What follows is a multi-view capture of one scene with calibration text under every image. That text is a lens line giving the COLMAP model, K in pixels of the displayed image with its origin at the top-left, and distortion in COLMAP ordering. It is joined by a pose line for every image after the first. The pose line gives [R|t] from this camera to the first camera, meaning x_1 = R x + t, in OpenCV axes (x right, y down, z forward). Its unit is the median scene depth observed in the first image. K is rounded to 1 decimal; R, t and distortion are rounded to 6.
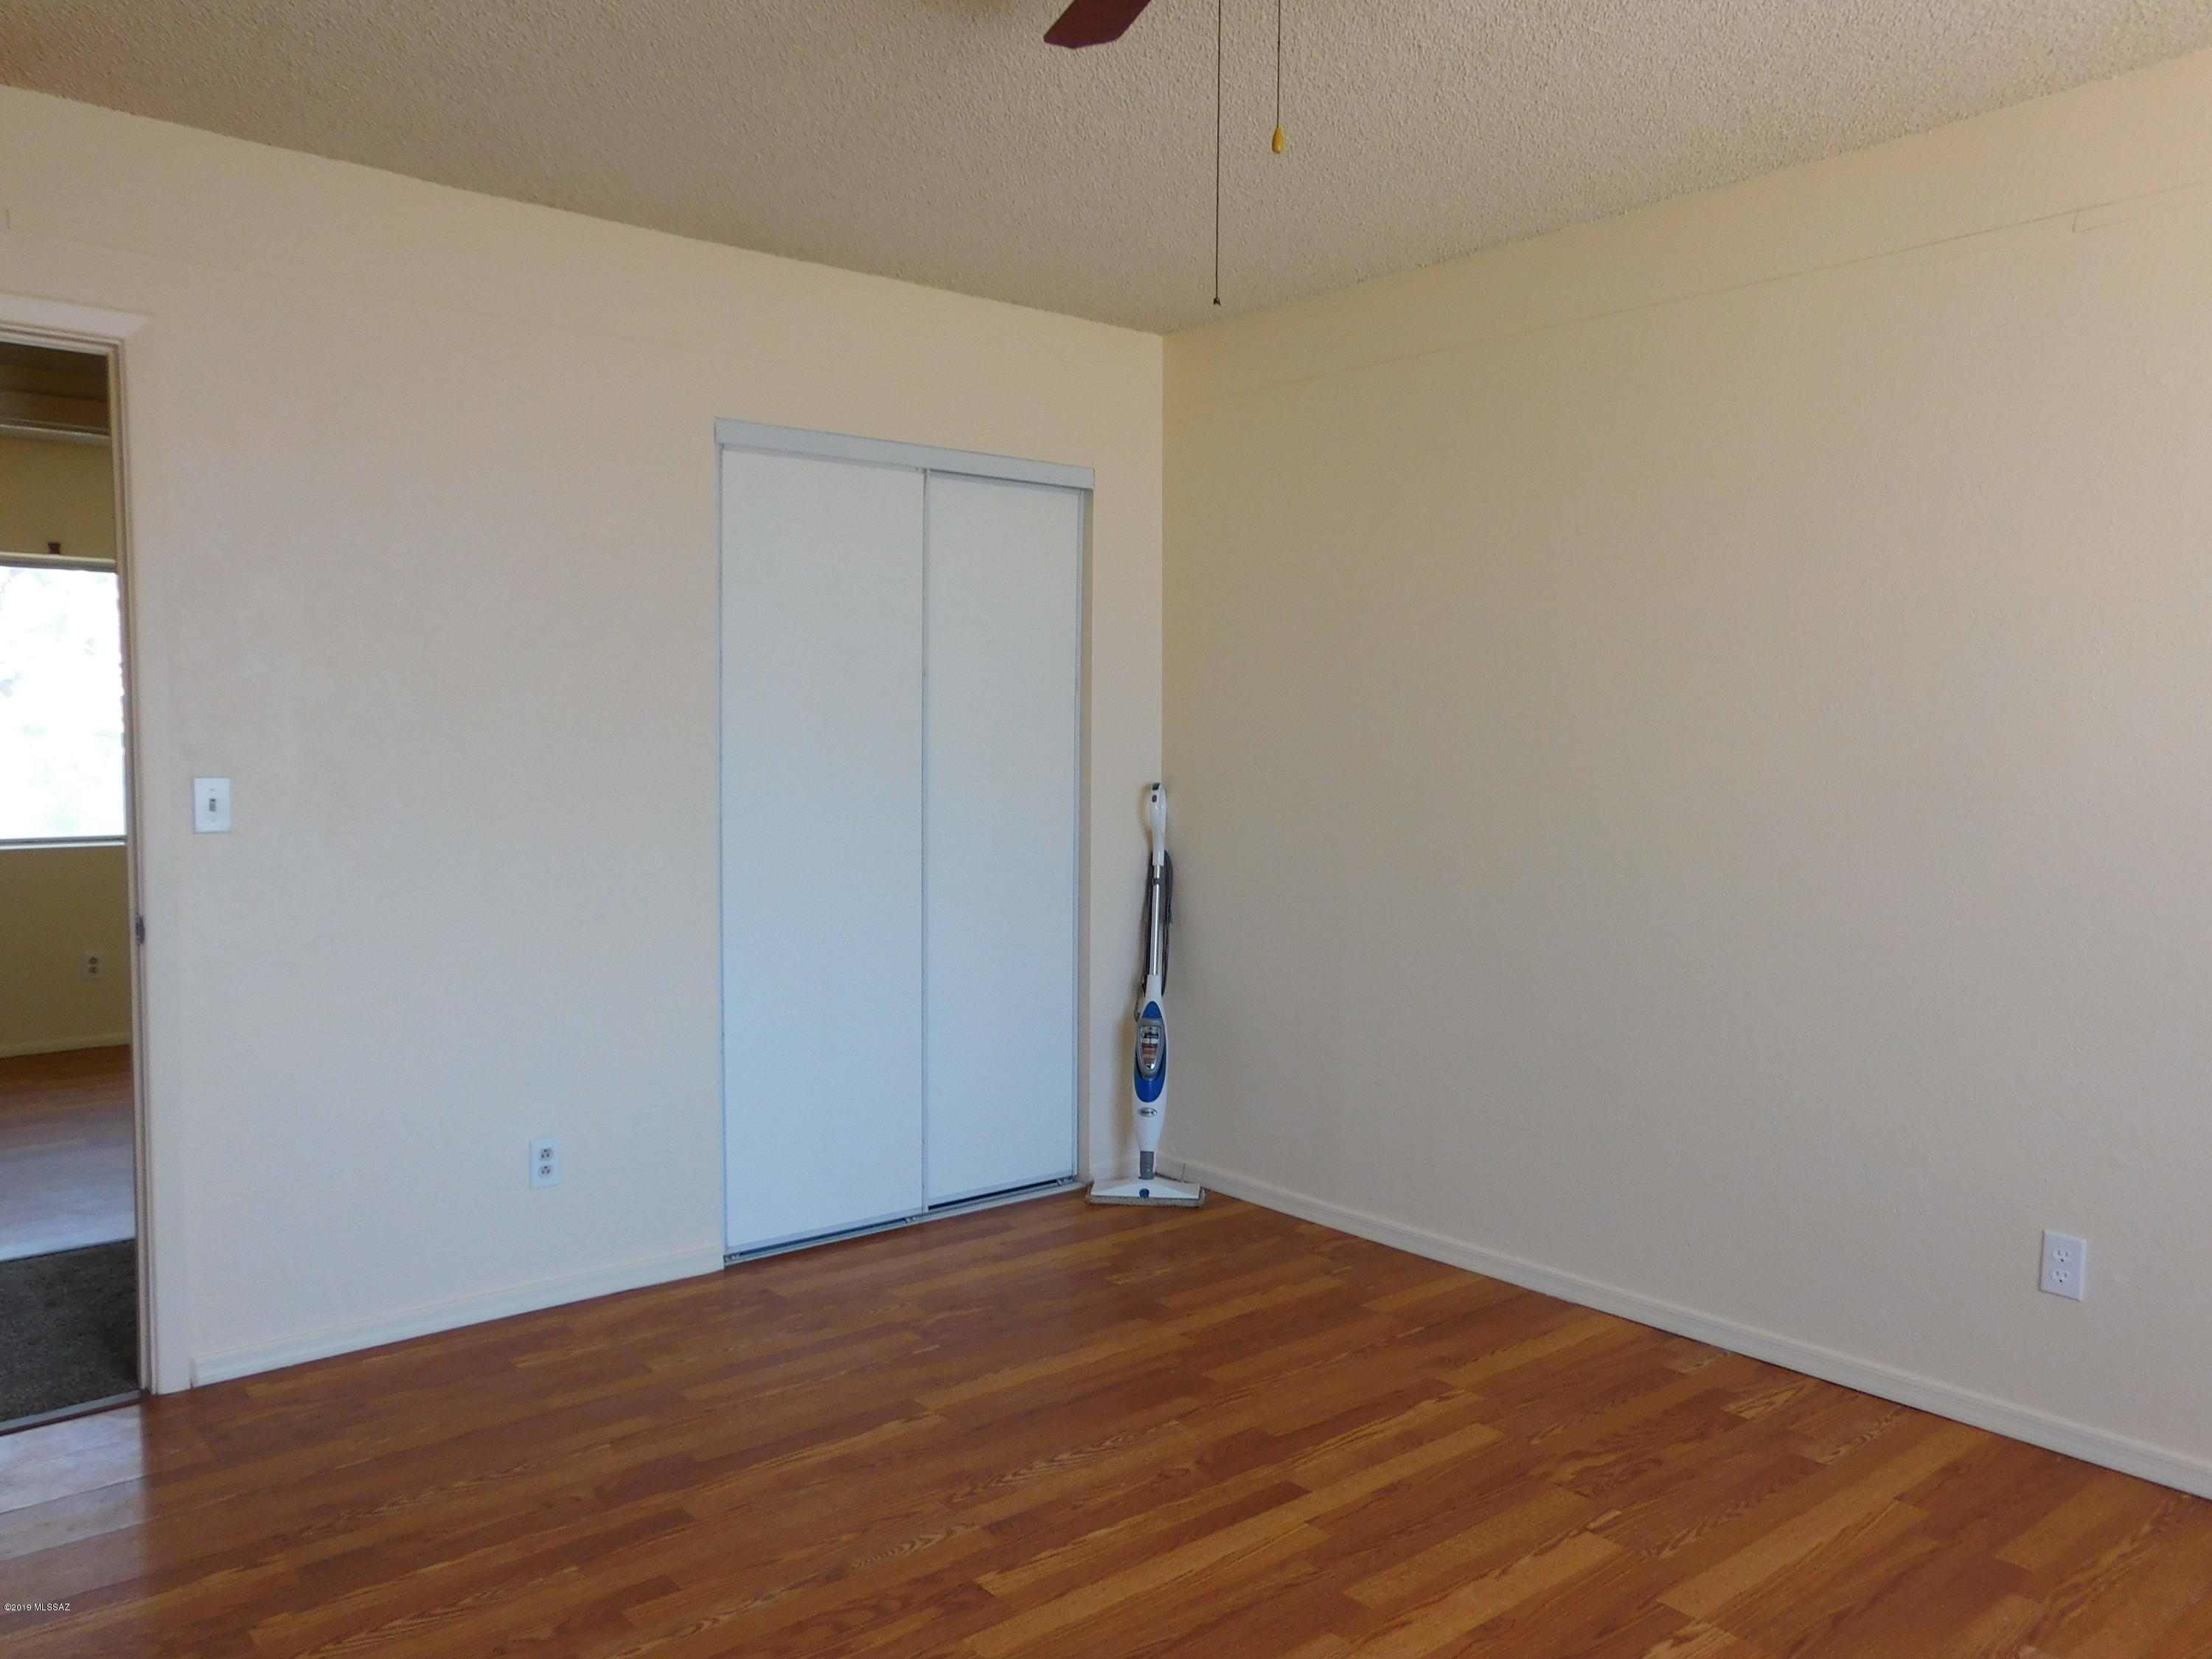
lens RADIAL K [[1653.9, 0, 1105.5], [0, 1653.9, 830.1], [0, 0, 1]] dist [-0.036229, 0.079167]
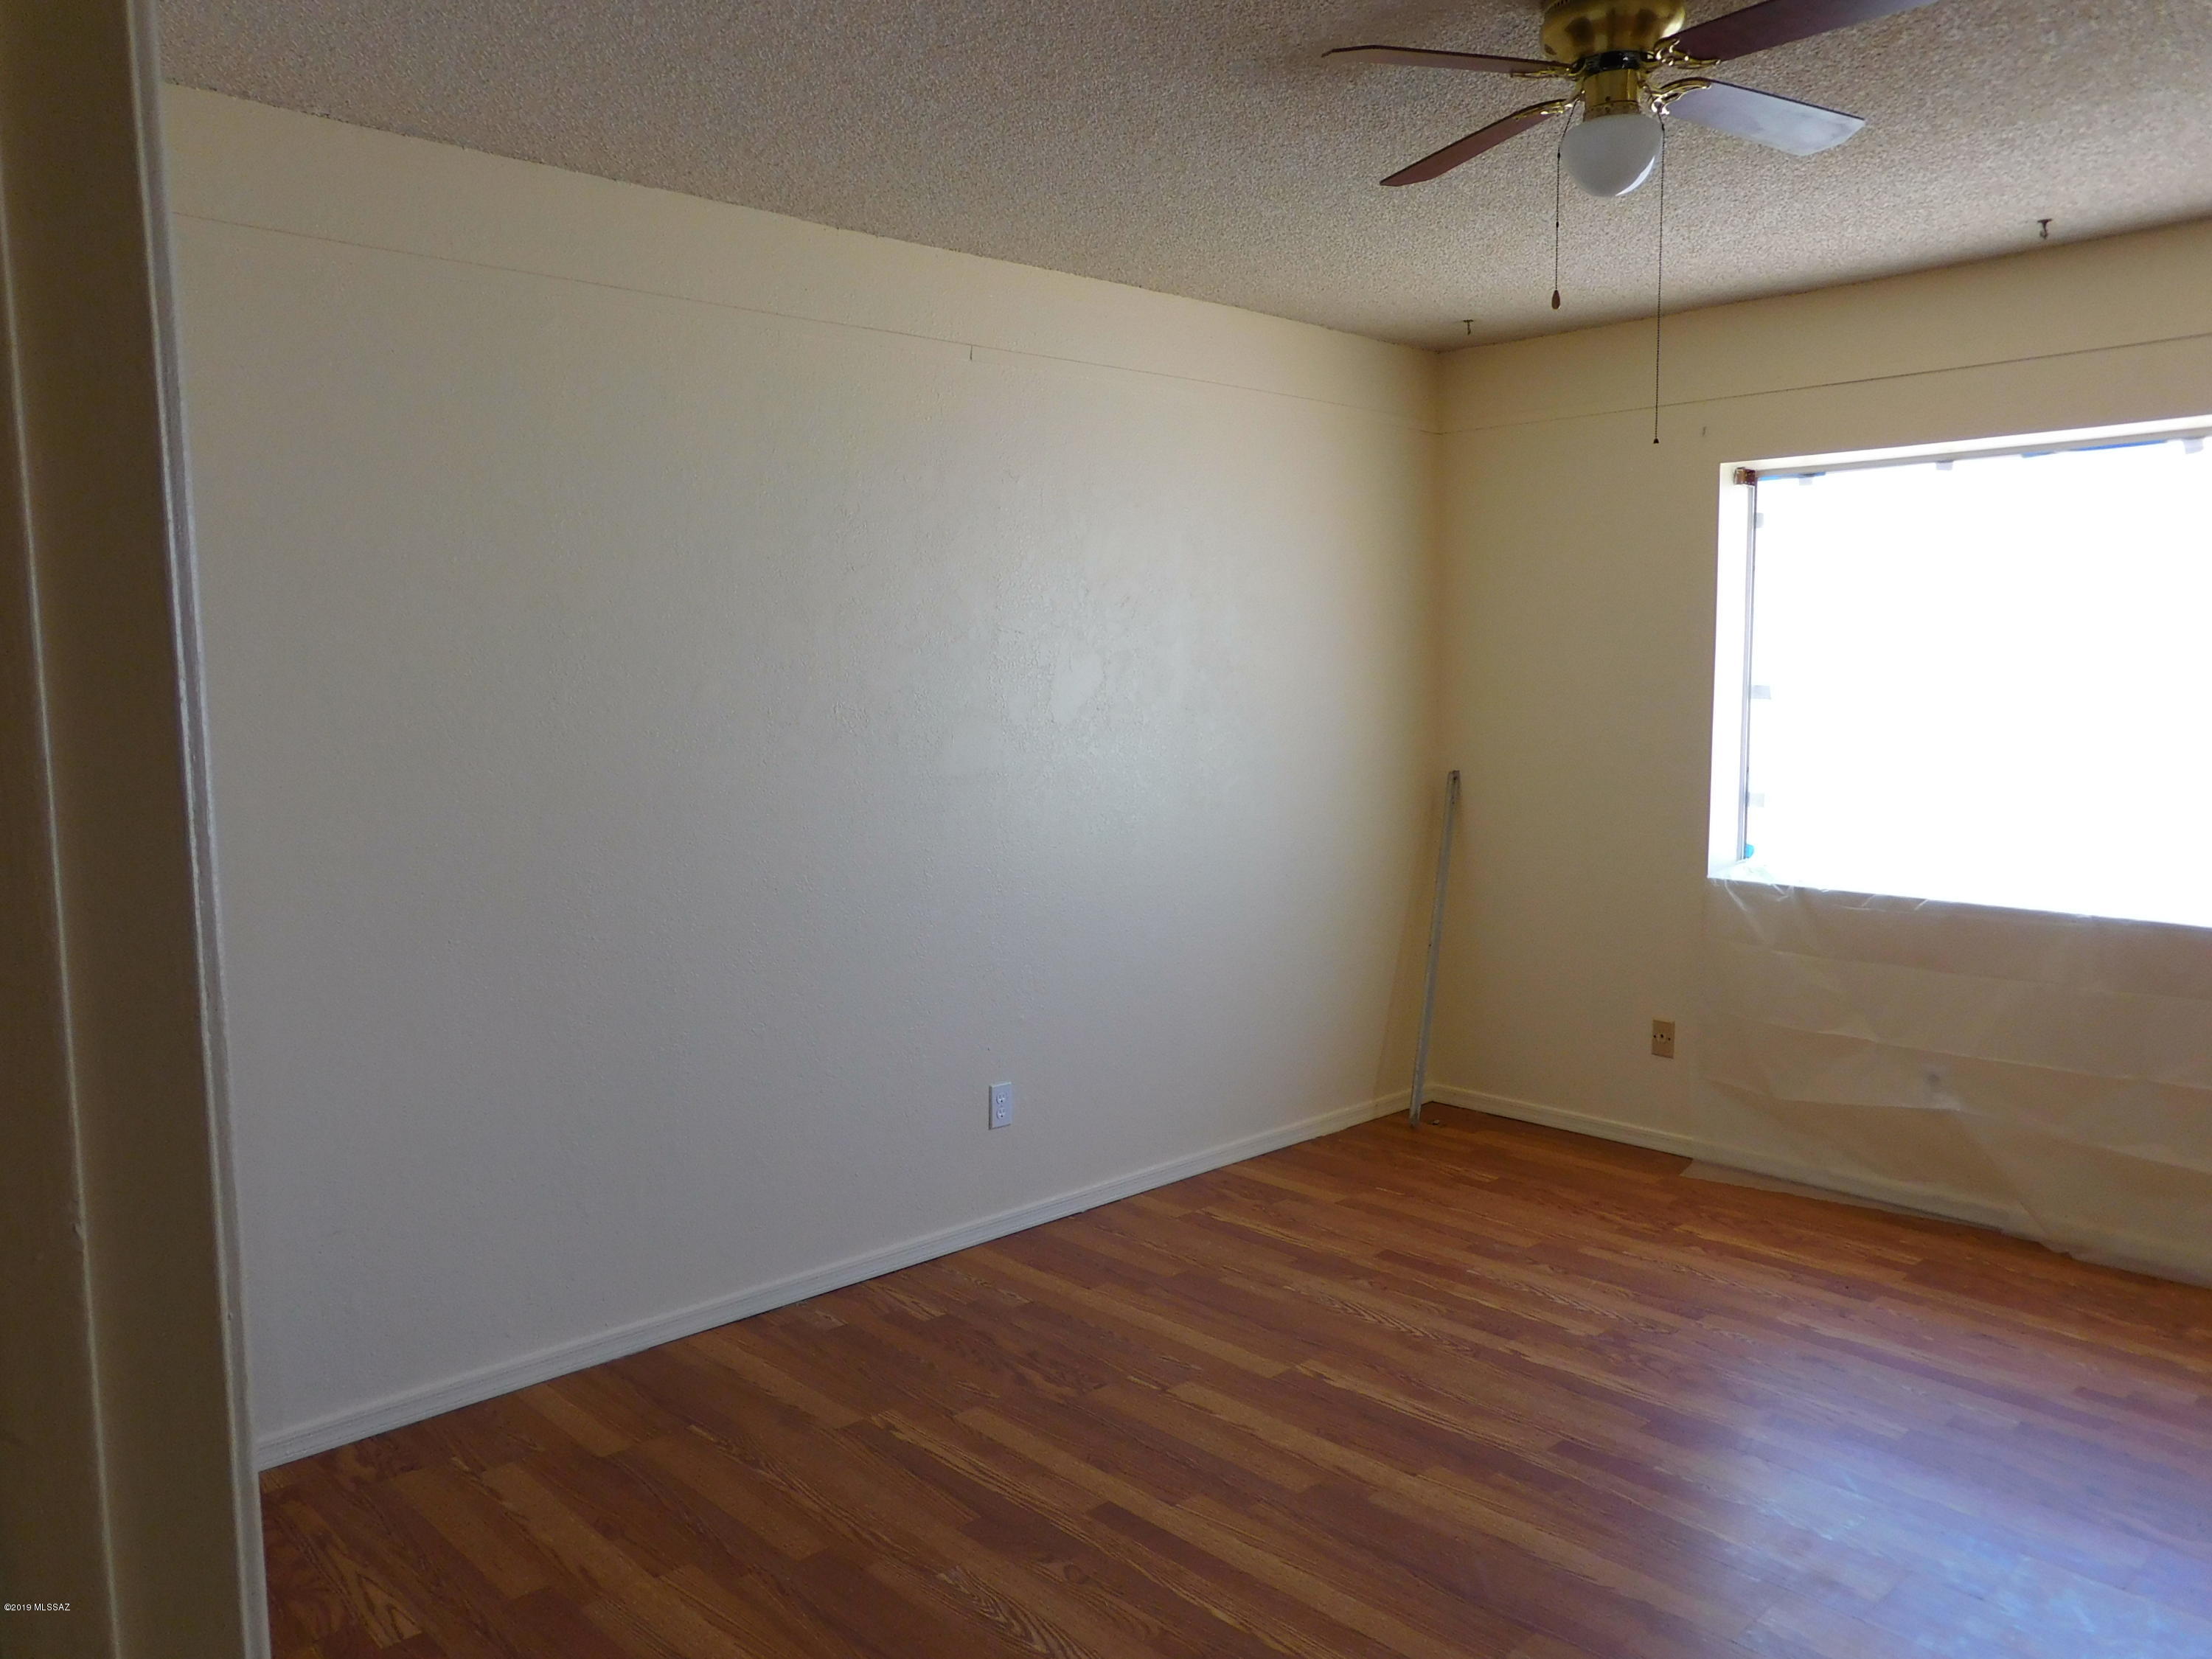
lens RADIAL K [[1653.9, 0, 1105.5], [0, 1653.9, 830.1], [0, 0, 1]] dist [-0.036229, 0.079167]
pose [[-0.042031, -0.107722, 0.993292, -0.777911], [0.069270, 0.991464, 0.110455, -0.114633], [-0.996712, 0.073448, -0.034210, 0.925126]]
